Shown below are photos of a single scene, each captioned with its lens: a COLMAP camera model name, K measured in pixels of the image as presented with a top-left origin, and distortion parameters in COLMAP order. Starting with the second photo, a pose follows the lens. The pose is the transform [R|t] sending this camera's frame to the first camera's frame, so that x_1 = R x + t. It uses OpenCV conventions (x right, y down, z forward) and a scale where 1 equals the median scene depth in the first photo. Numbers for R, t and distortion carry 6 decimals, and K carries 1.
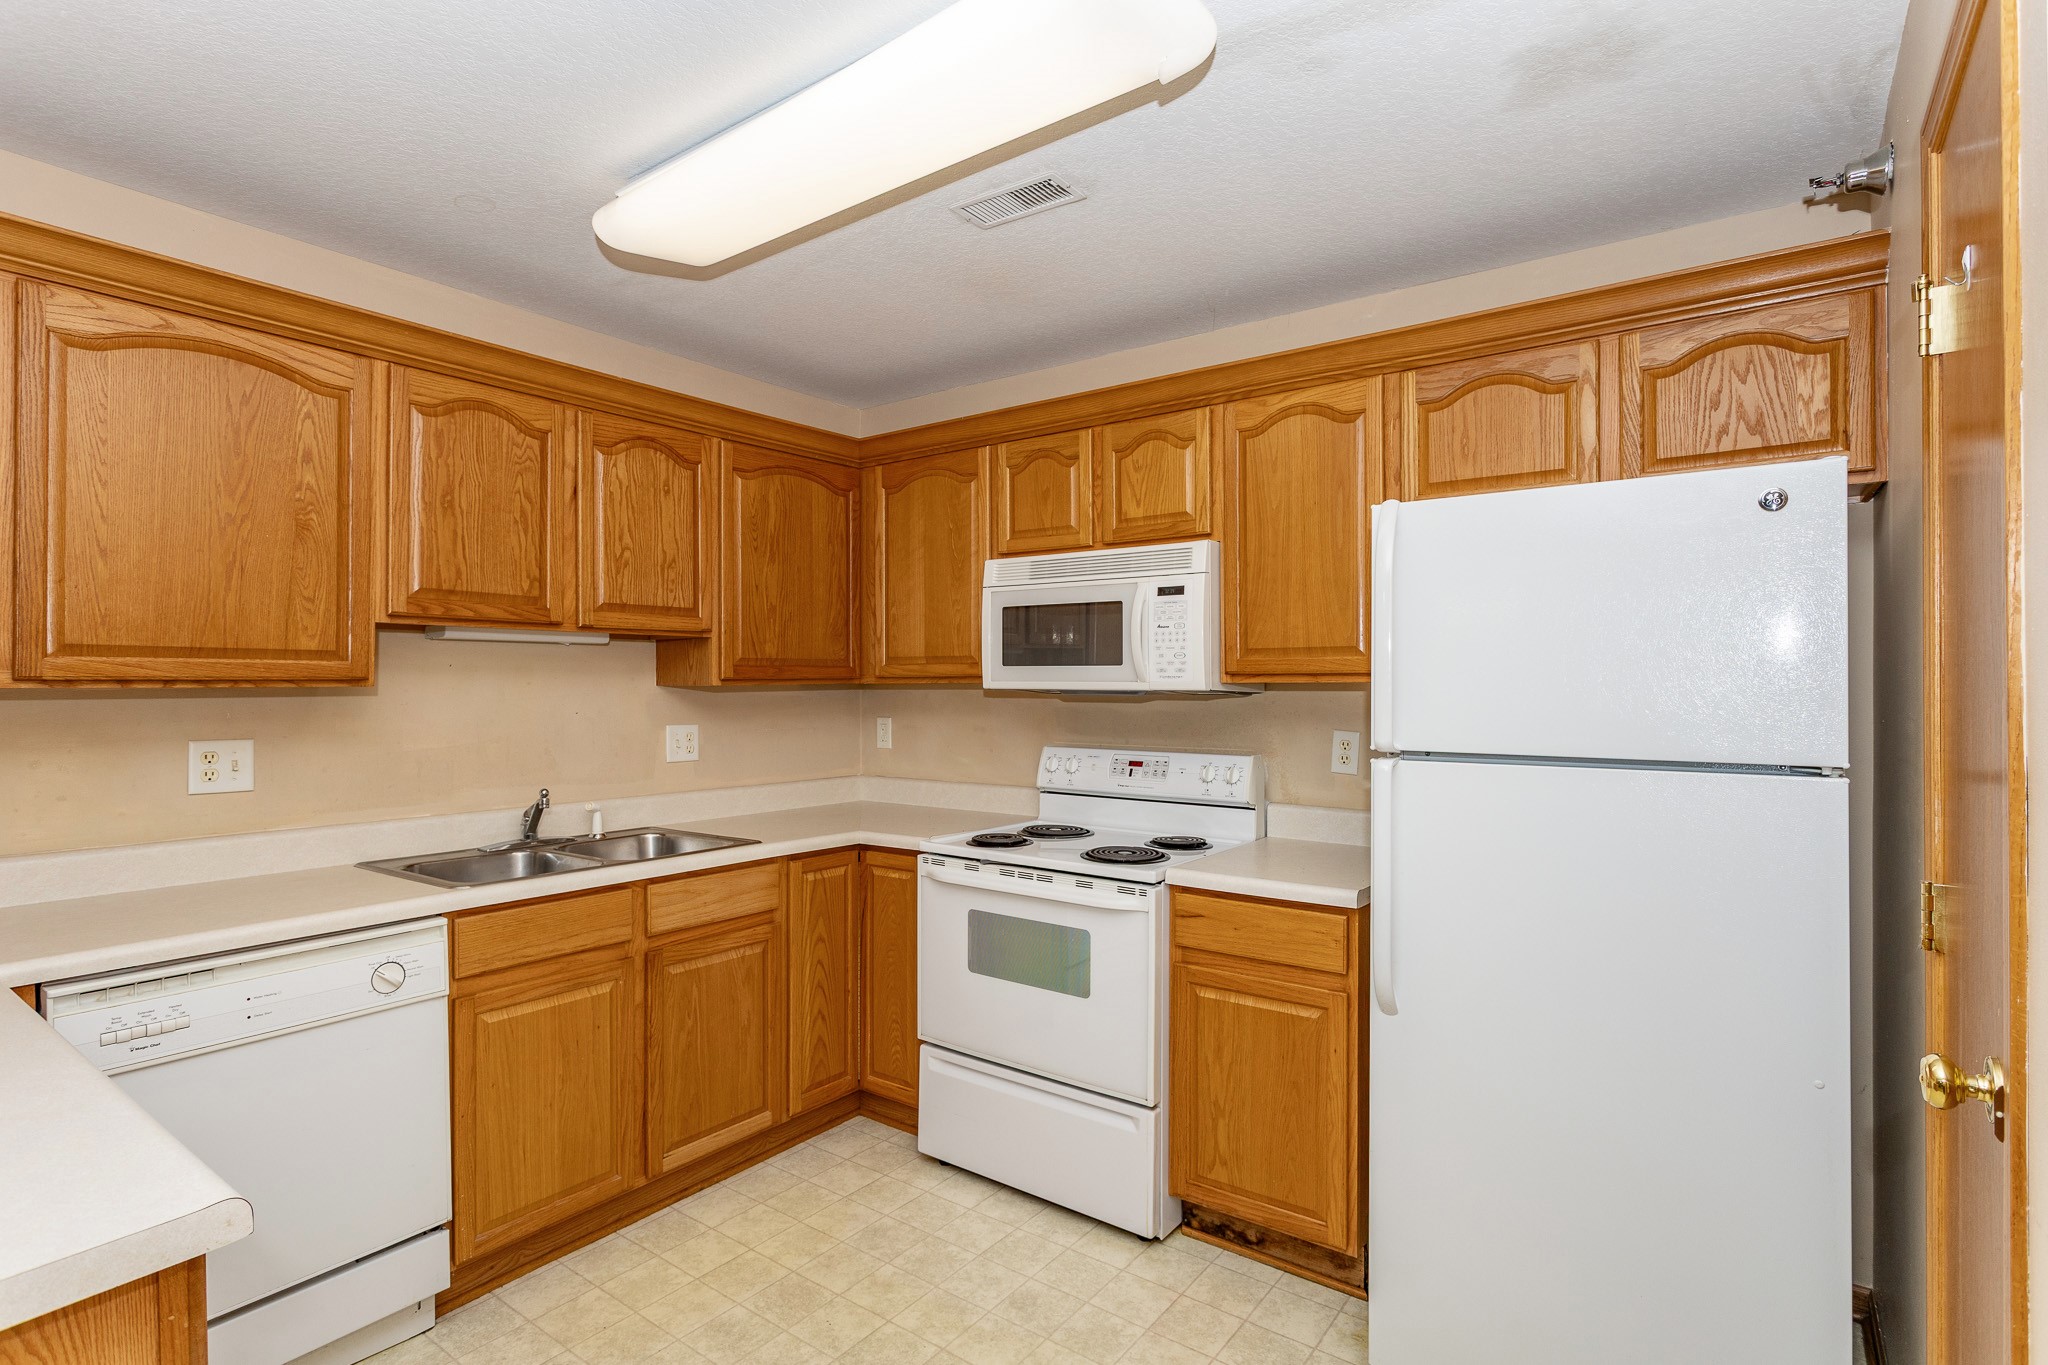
lens RADIAL K [[1004.8, 0, 1023.8], [0, 1004.8, 681.0], [0, 0, 1]] dist [-0.010829, 0.004052]
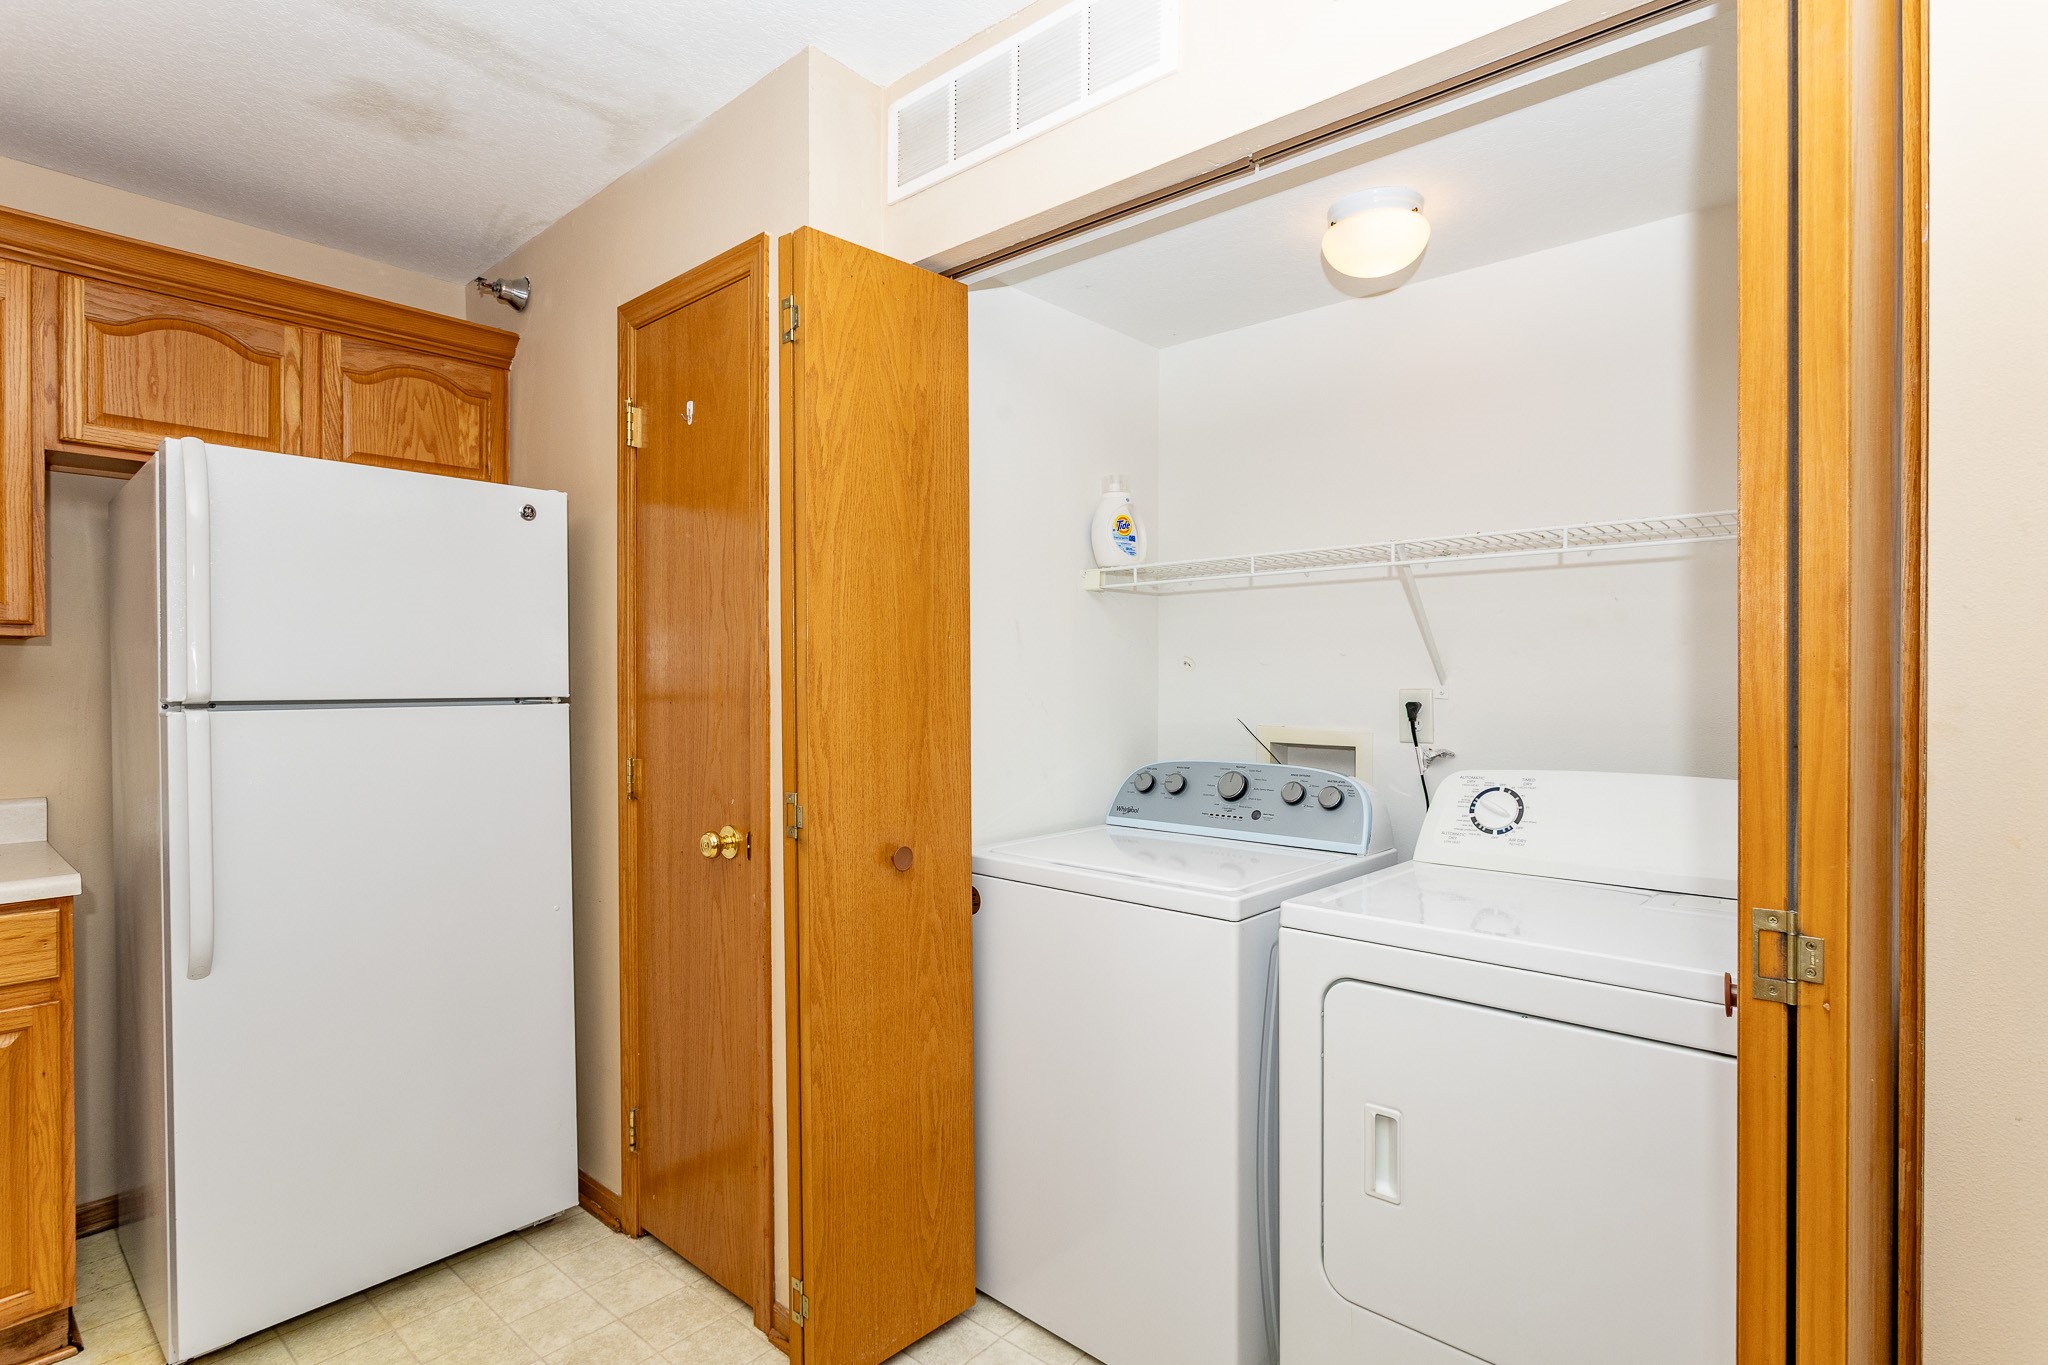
lens RADIAL K [[1004.8, 0, 1024.4], [0, 1004.8, 684.0], [0, 0, 1]] dist [-0.010829, 0.004052]
pose [[0.083572, -0.004580, 0.996491, -0.413912], [-0.002899, 0.999984, 0.004839, 0.036550], [-0.996497, -0.003293, 0.083558, 0.112285]]
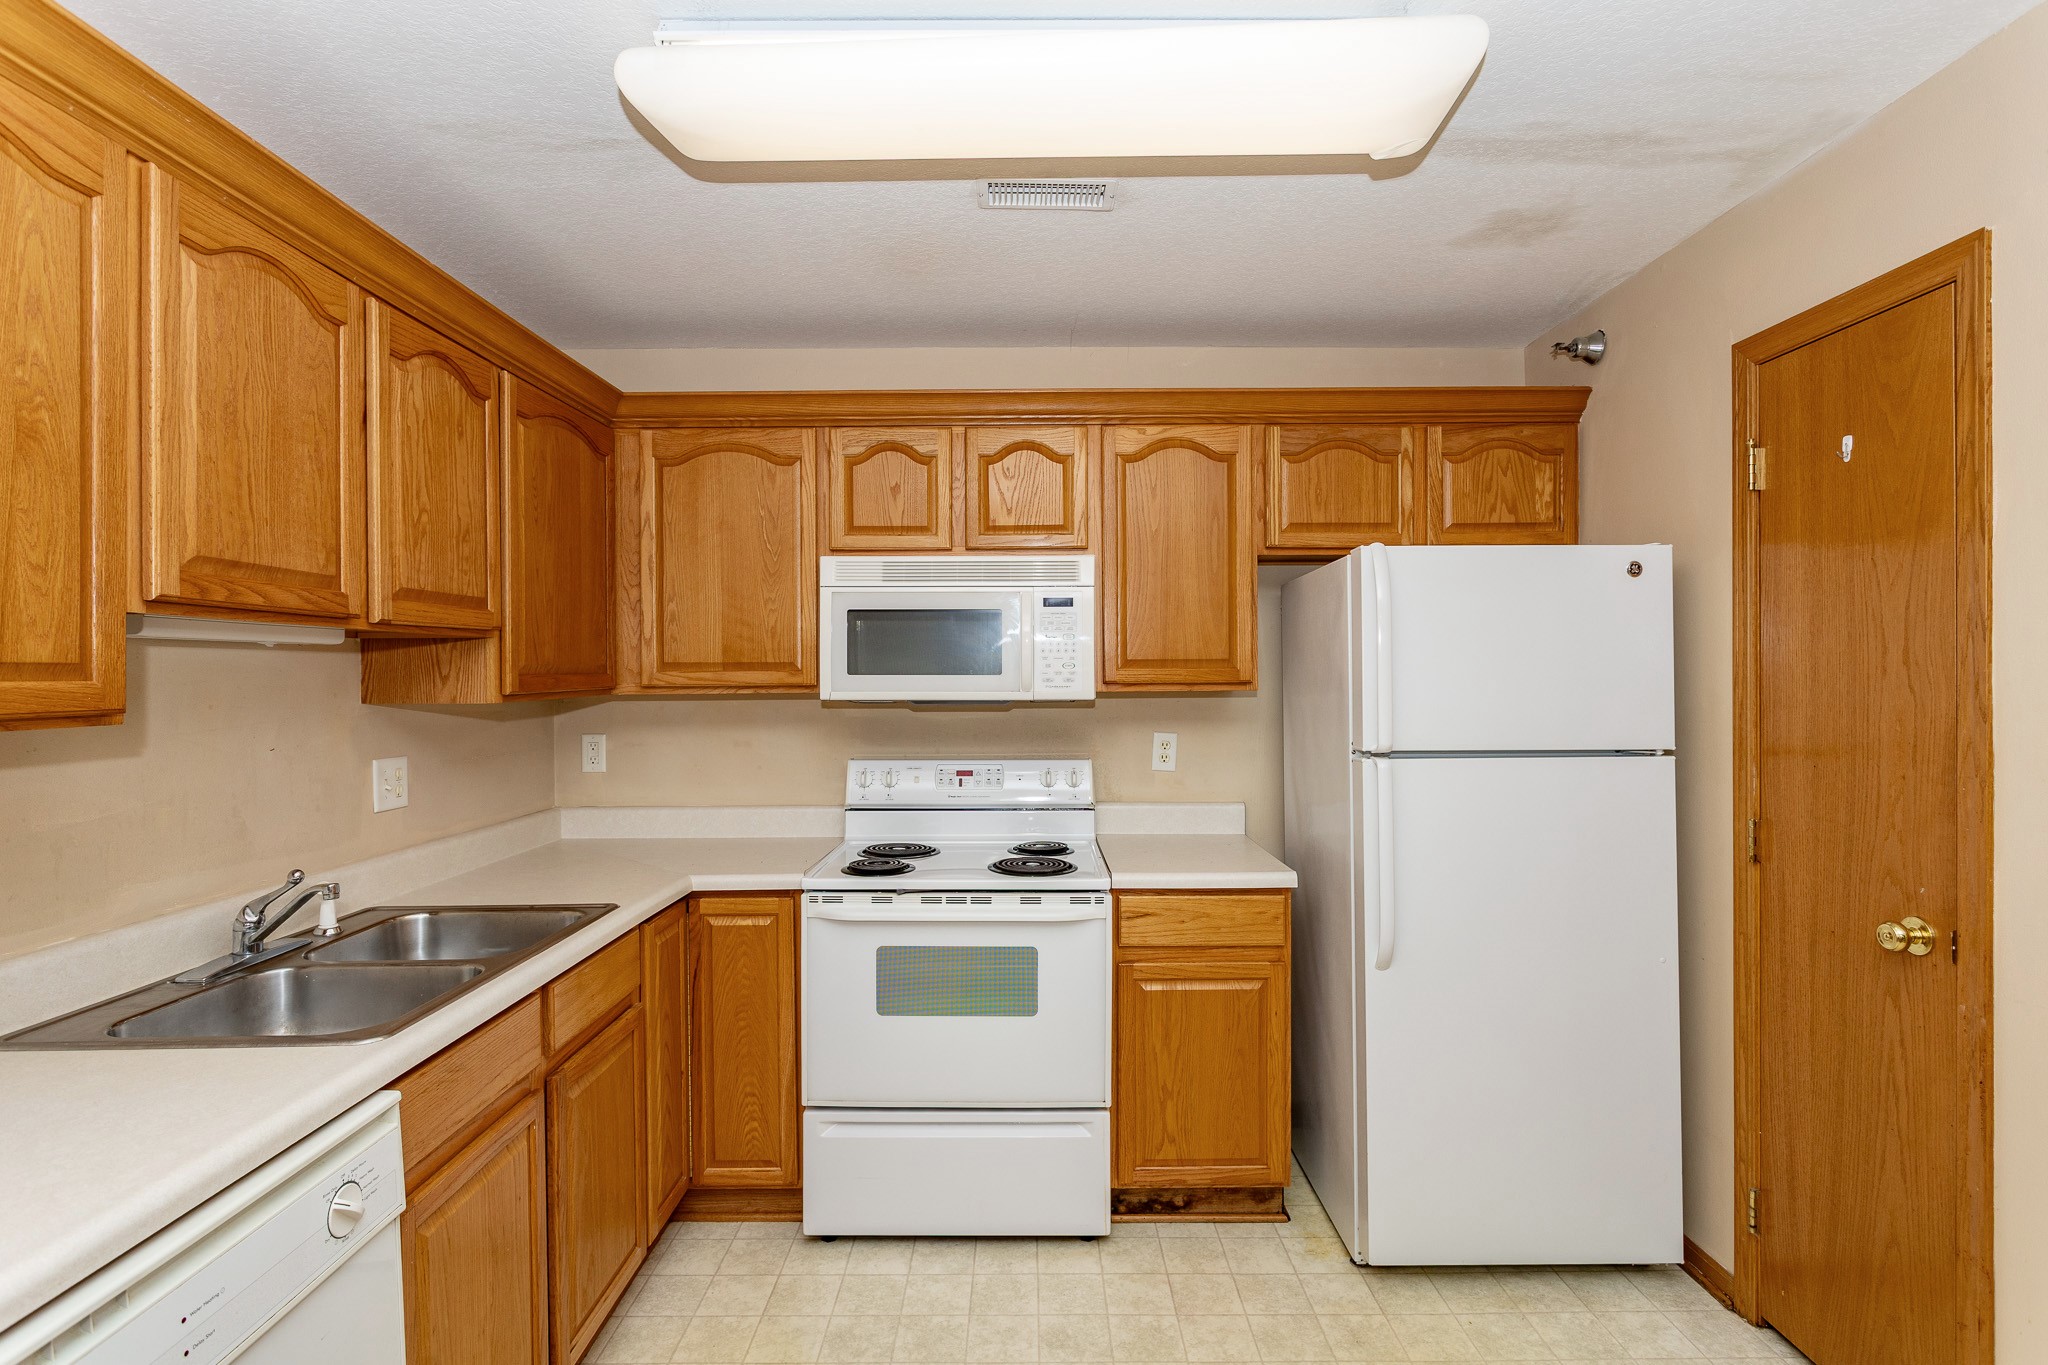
lens RADIAL K [[1004.8, 0, 1030.7], [0, 1004.8, 679.0], [0, 0, 1]] dist [-0.010829, 0.004052]
pose [[0.804640, -0.006921, 0.593723, -0.554330], [0.003011, 0.999967, 0.007576, -0.022473], [-0.593756, -0.004308, 0.804634, 0.226778]]
